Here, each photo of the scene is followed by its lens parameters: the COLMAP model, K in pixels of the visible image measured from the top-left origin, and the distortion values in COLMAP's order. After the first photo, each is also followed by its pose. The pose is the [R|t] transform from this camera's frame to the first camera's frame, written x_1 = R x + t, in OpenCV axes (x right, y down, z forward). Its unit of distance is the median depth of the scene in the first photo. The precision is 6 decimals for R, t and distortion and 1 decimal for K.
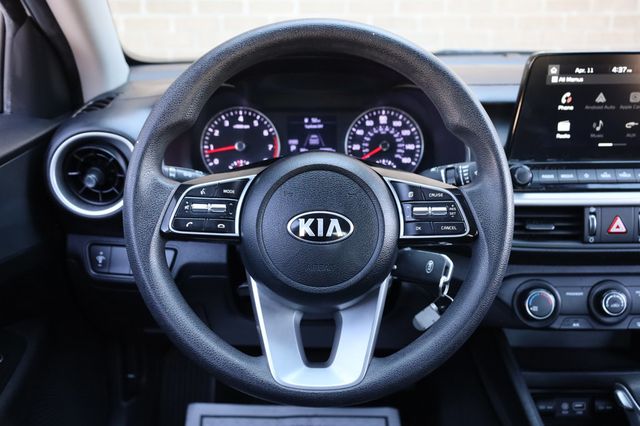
lens RADIAL K [[626.9, 0, 340.2], [0, 626.9, 204.4], [0, 0, 1]] dist [0.021293, 0.000000]
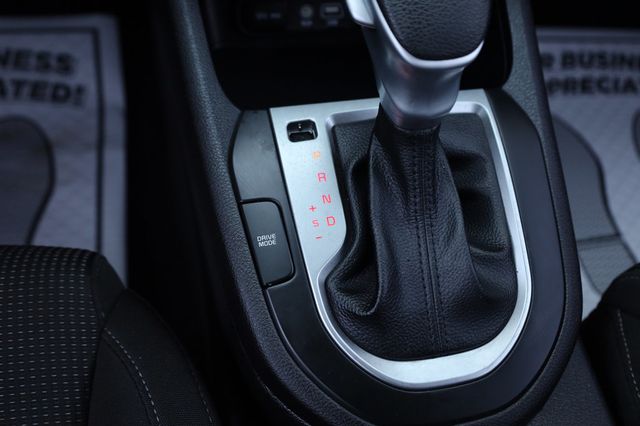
lens RADIAL K [[626.9, 0, 315.7], [0, 626.9, 216.3], [0, 0, 1]] dist [0.021293, 0.000000]
pose [[0.985855, -0.079412, 0.147592, 0.275030], [-0.024169, 0.804054, 0.594064, 0.144131], [-0.165848, -0.589229, 0.790762, 0.479567]]
